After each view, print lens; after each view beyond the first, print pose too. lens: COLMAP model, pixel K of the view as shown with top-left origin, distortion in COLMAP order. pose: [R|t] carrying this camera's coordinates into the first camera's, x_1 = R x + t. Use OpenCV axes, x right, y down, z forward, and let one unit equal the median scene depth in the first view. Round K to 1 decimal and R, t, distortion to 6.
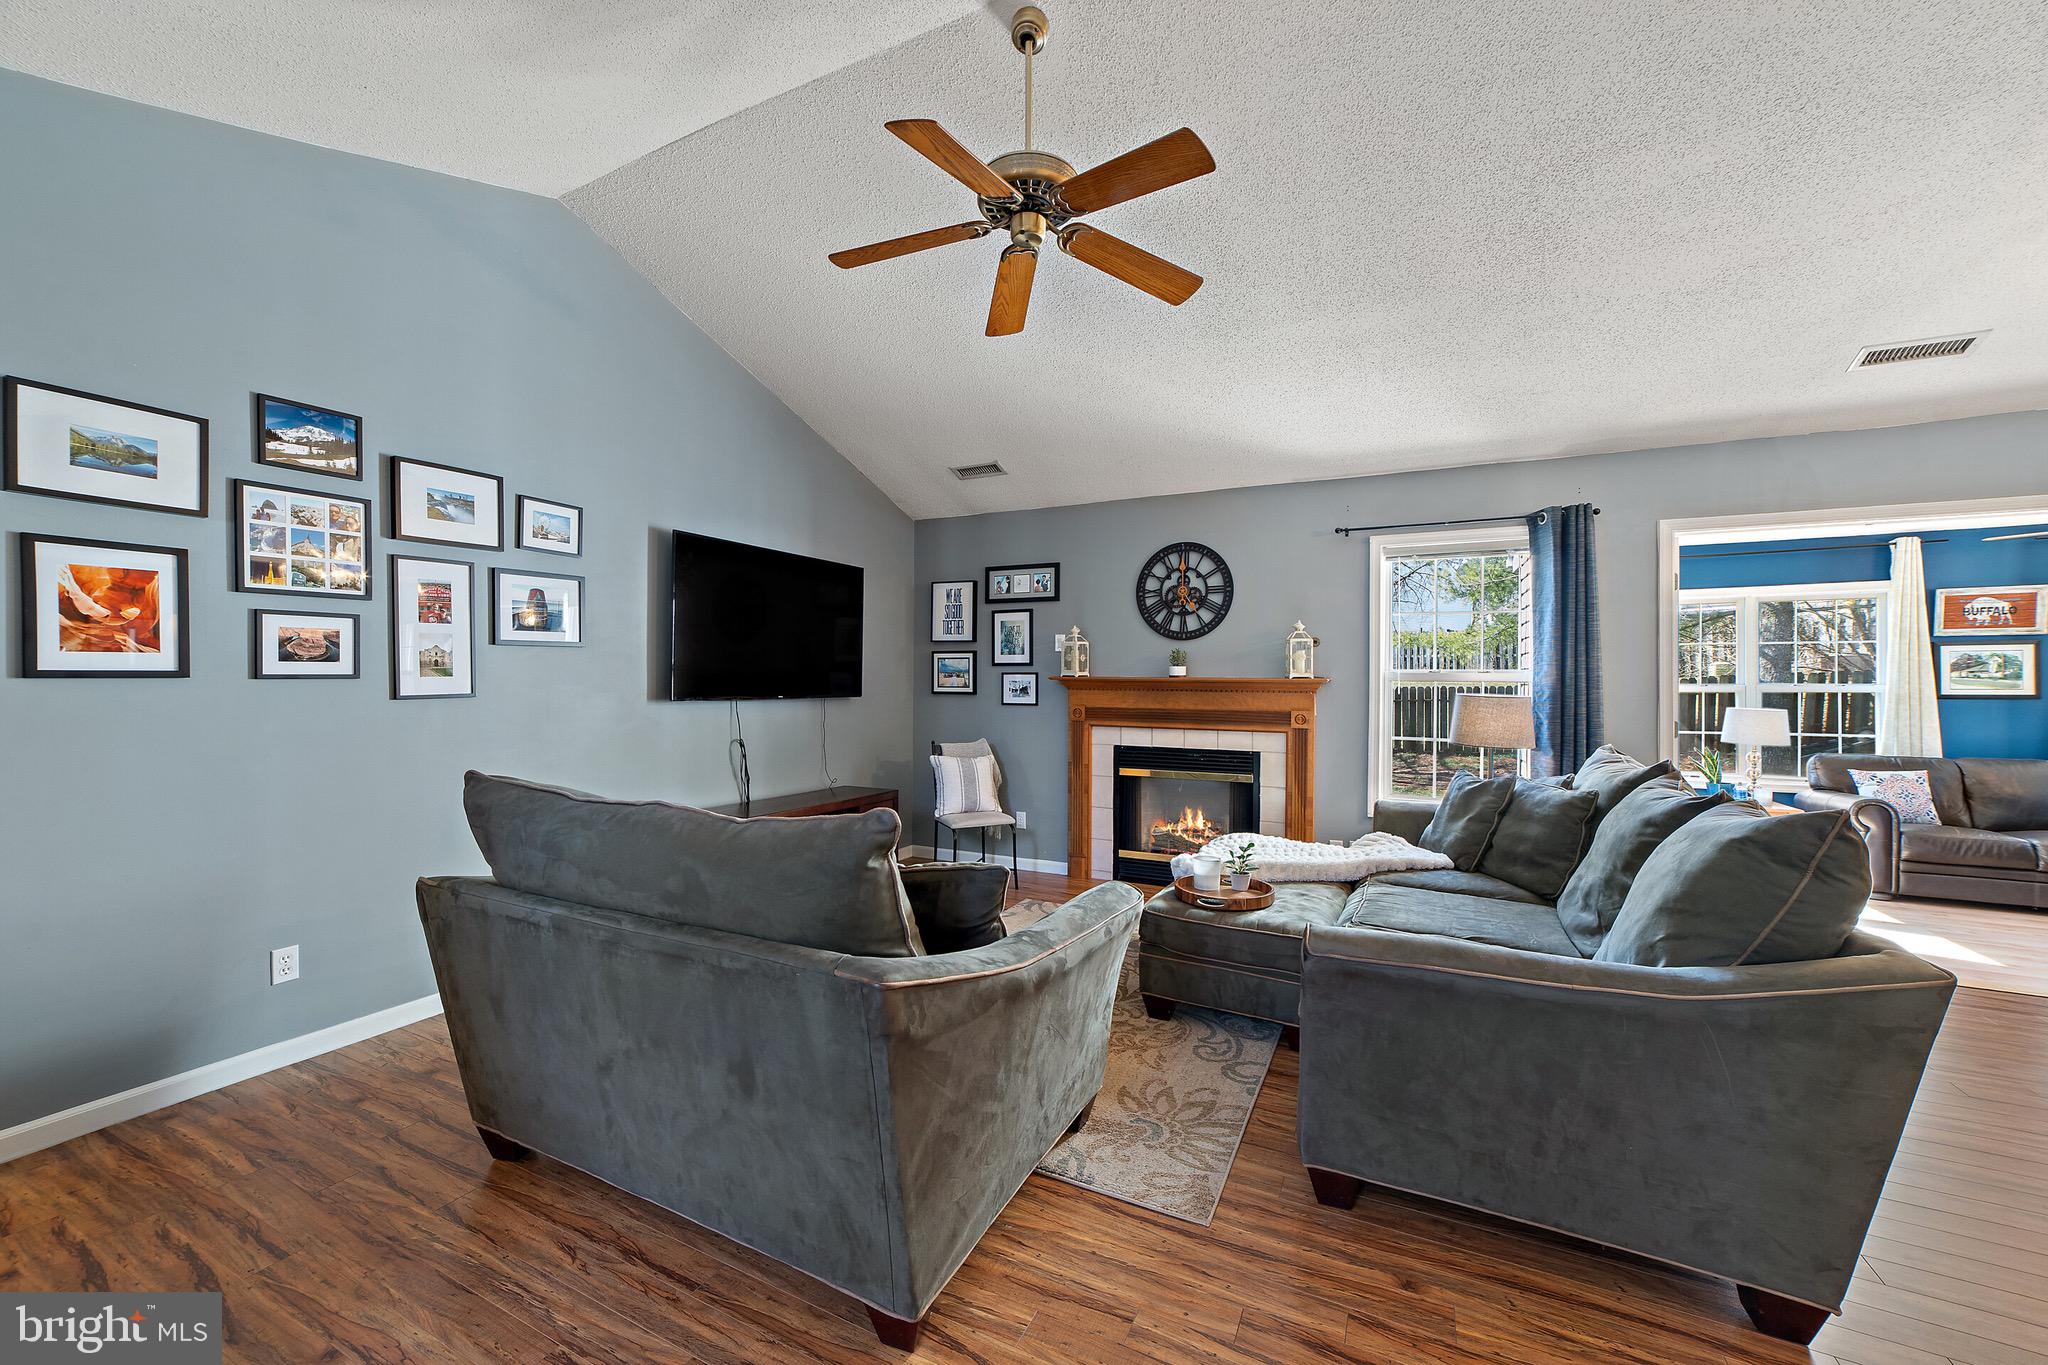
lens RADIAL K [[800.1, 0, 1013.3], [0, 800.1, 681.2], [0, 0, 1]] dist [-0.027503, 0.010858]
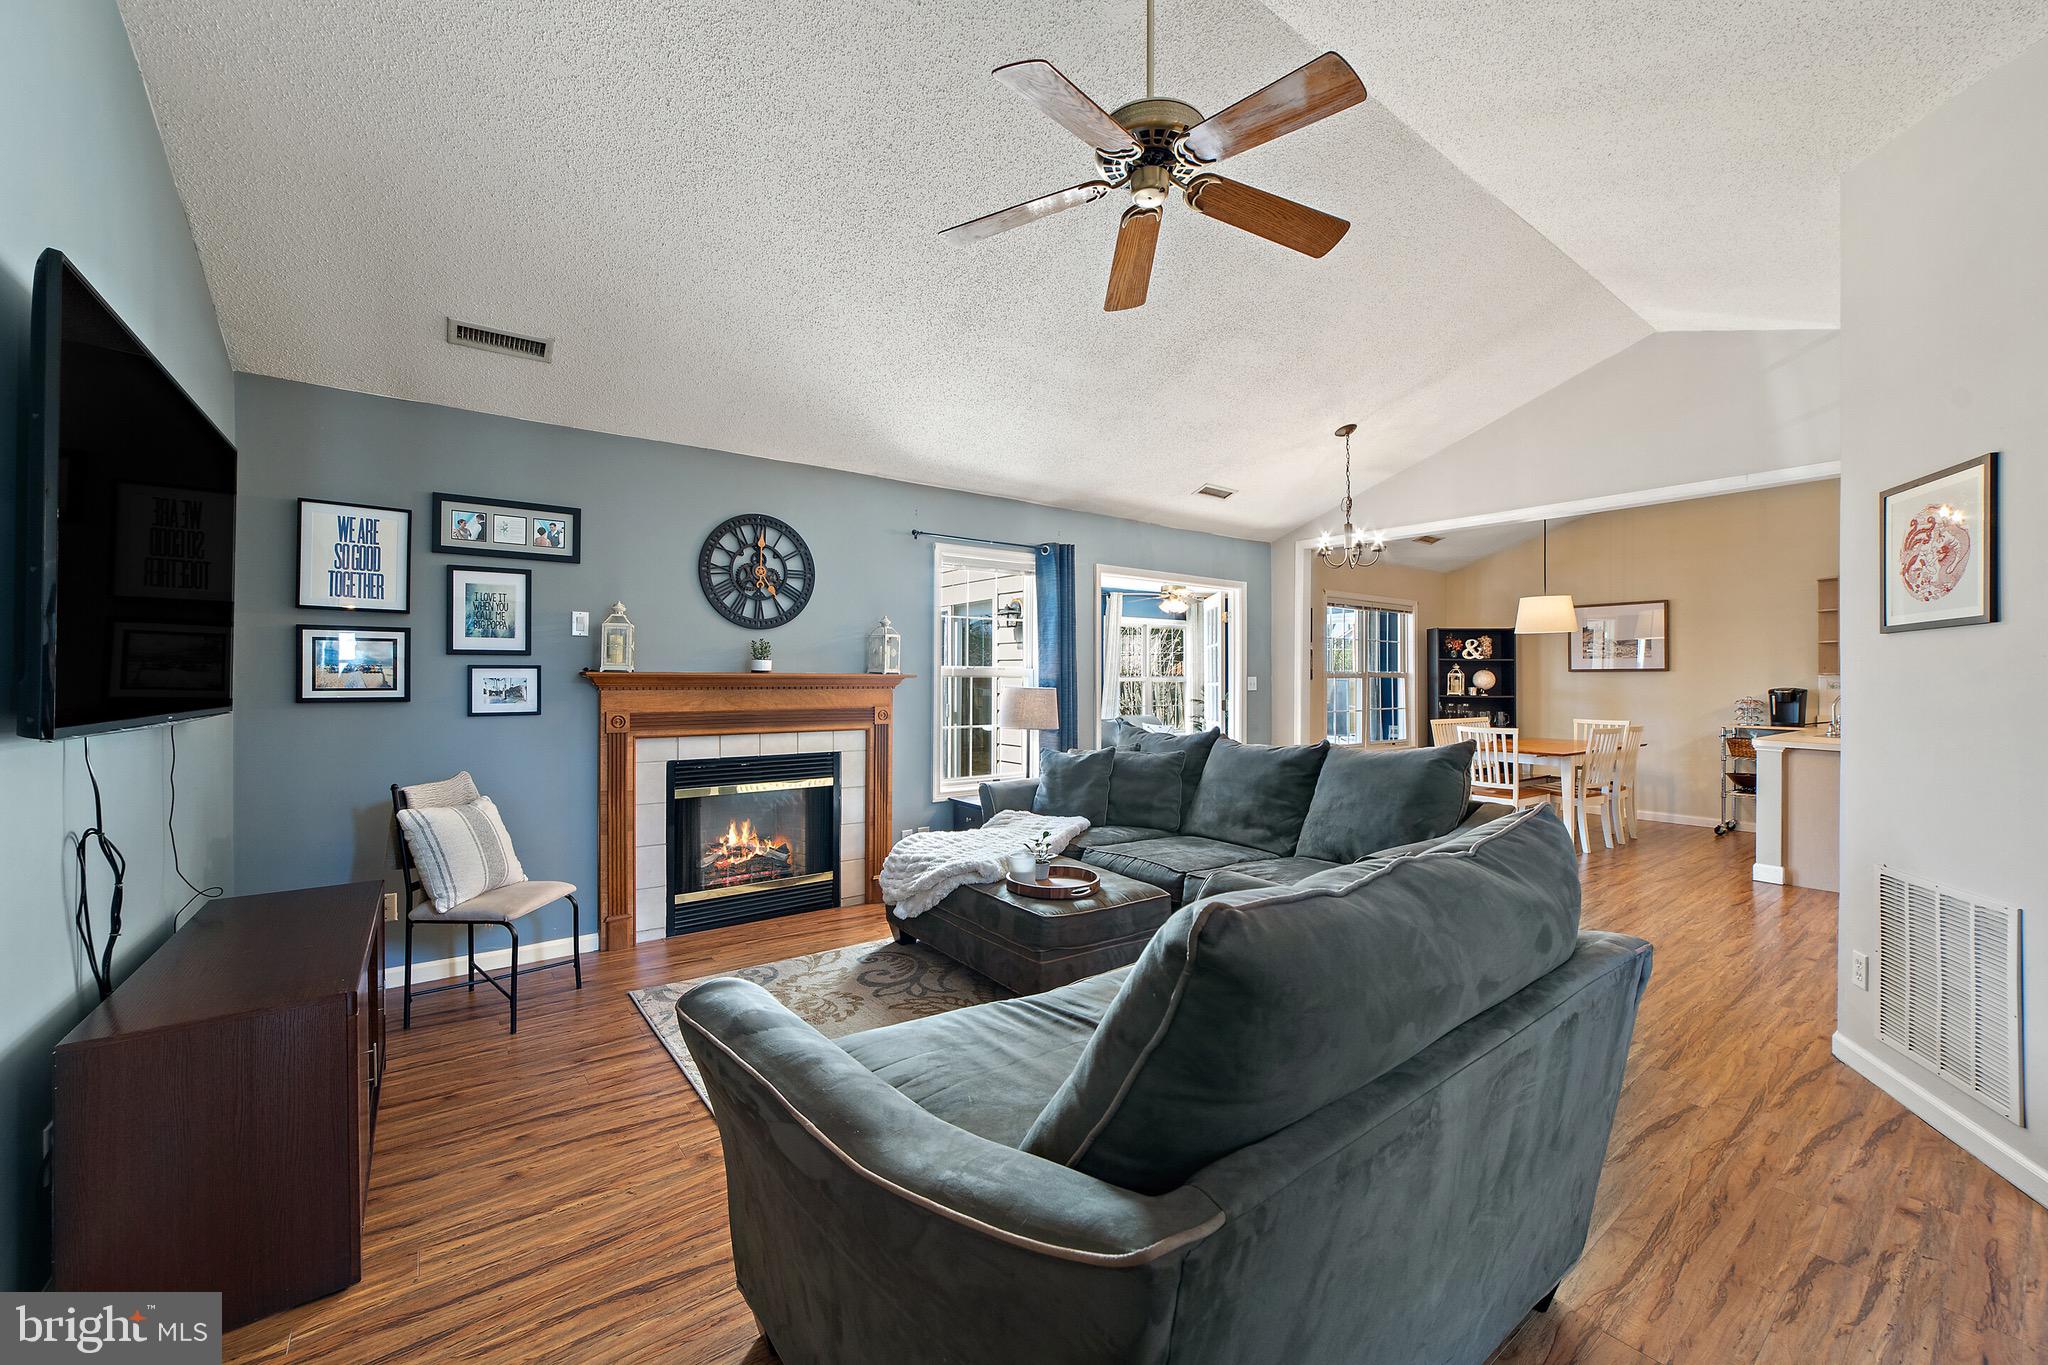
lens RADIAL K [[820.3, 0, 1031.7], [0, 820.3, 674.4], [0, 0, 1]] dist [-0.011954, 0.004425]
pose [[0.429818, -0.003905, 0.902907, -0.463719], [0.002168, 0.999992, 0.003293, -0.005331], [-0.902913, 0.000542, 0.429823, 0.370157]]
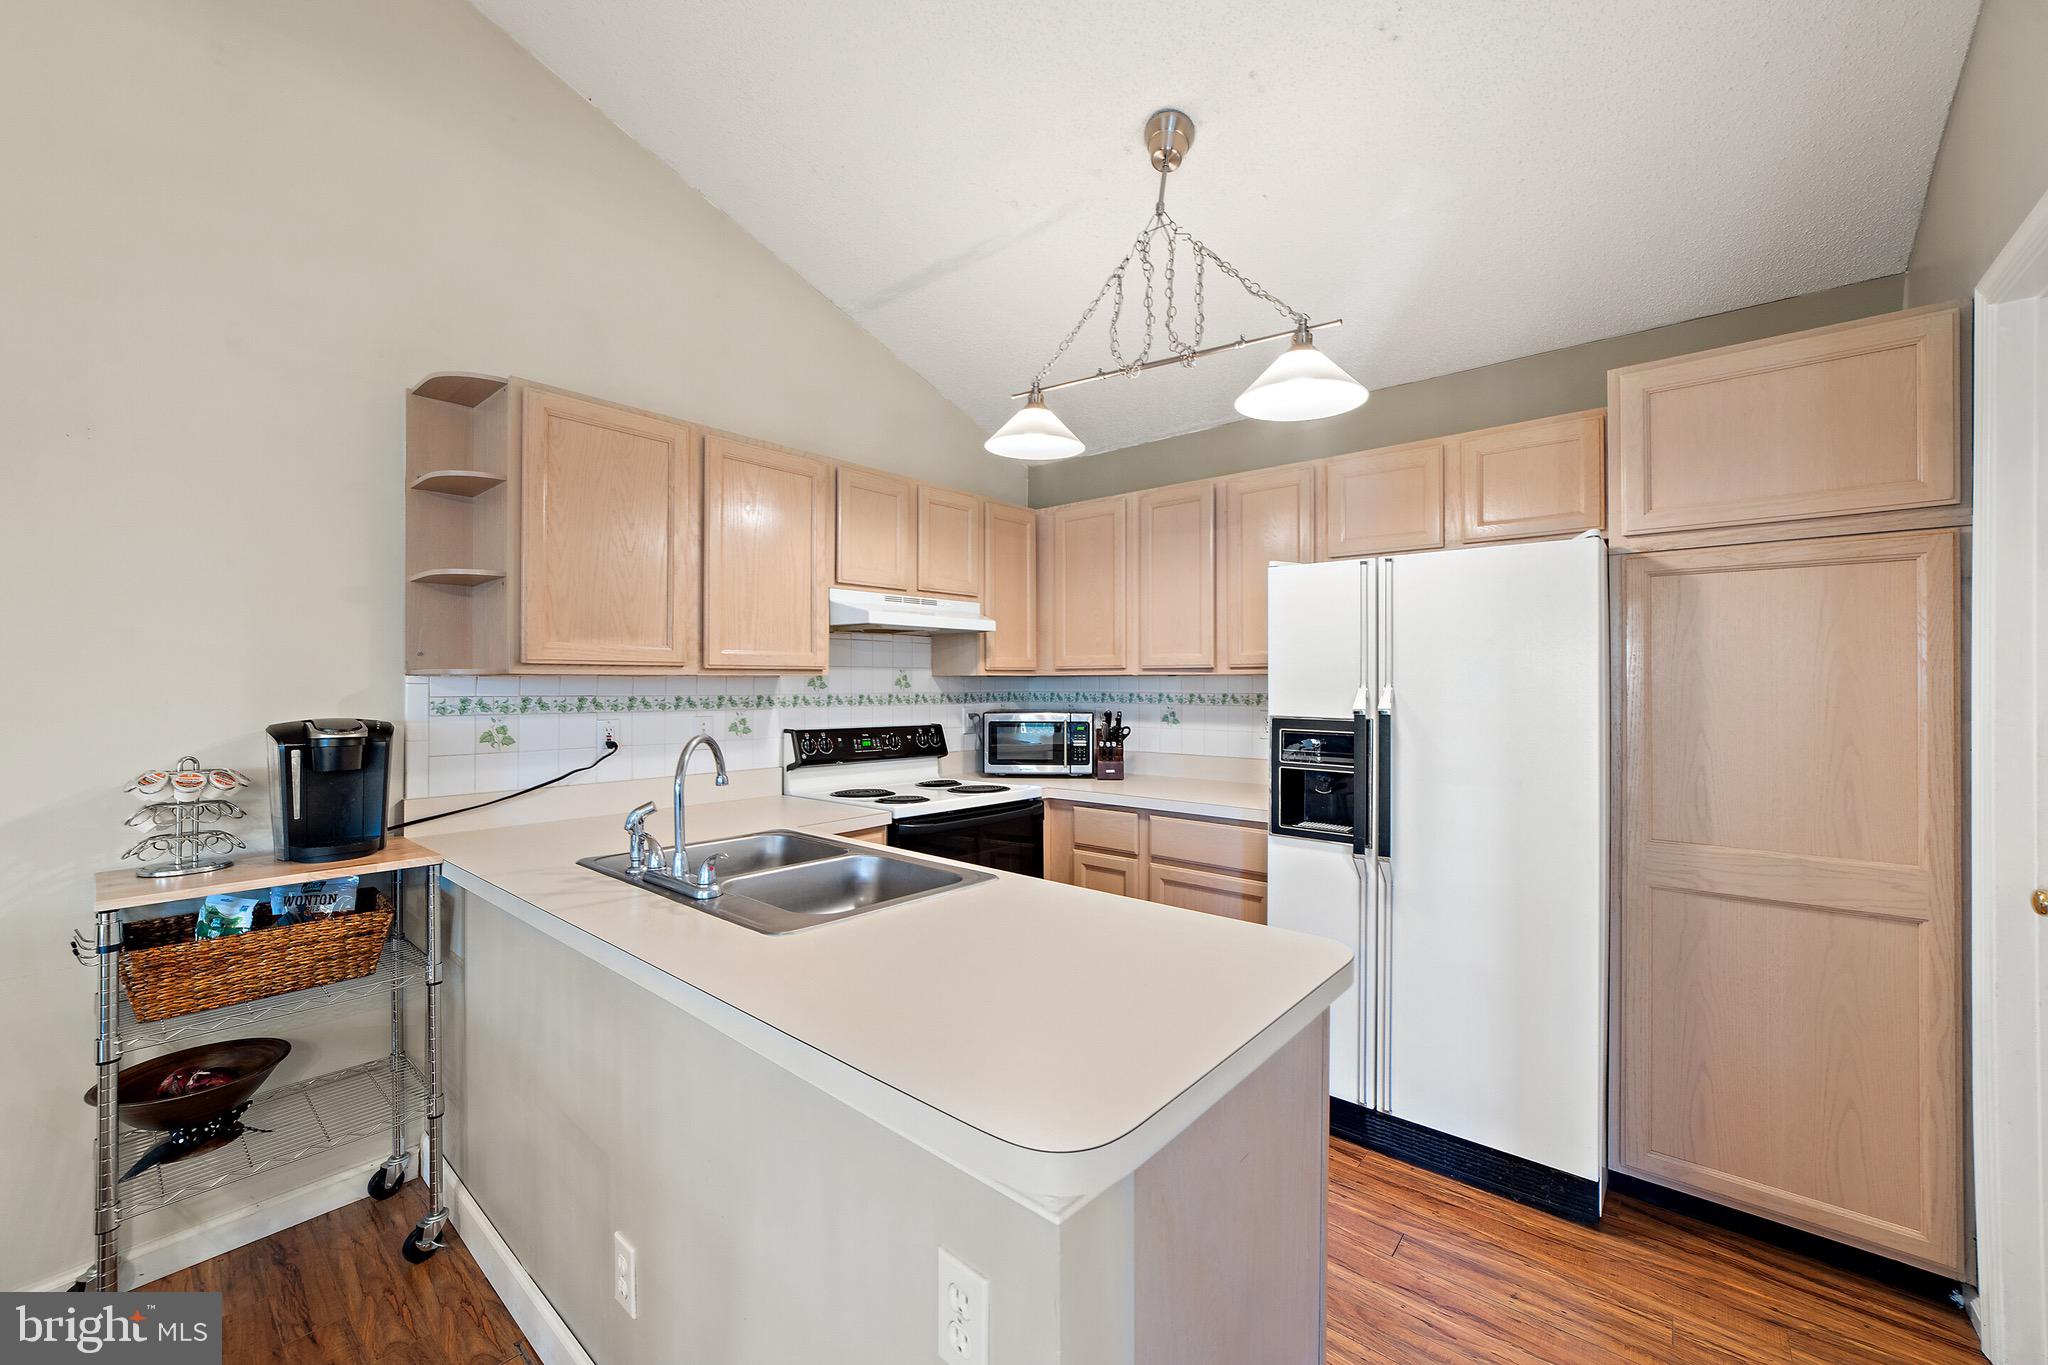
lens RADIAL K [[789.5, 0, 1024.0], [0, 789.5, 674.2], [0, 0, 1]] dist [-0.031557, 0.009904]
pose [[-0.975747, -0.007608, 0.218767, 0.847258], [-0.007800, 0.999970, -0.000014, 0.000342], [-0.218760, -0.001720, -0.975777, 0.126798]]
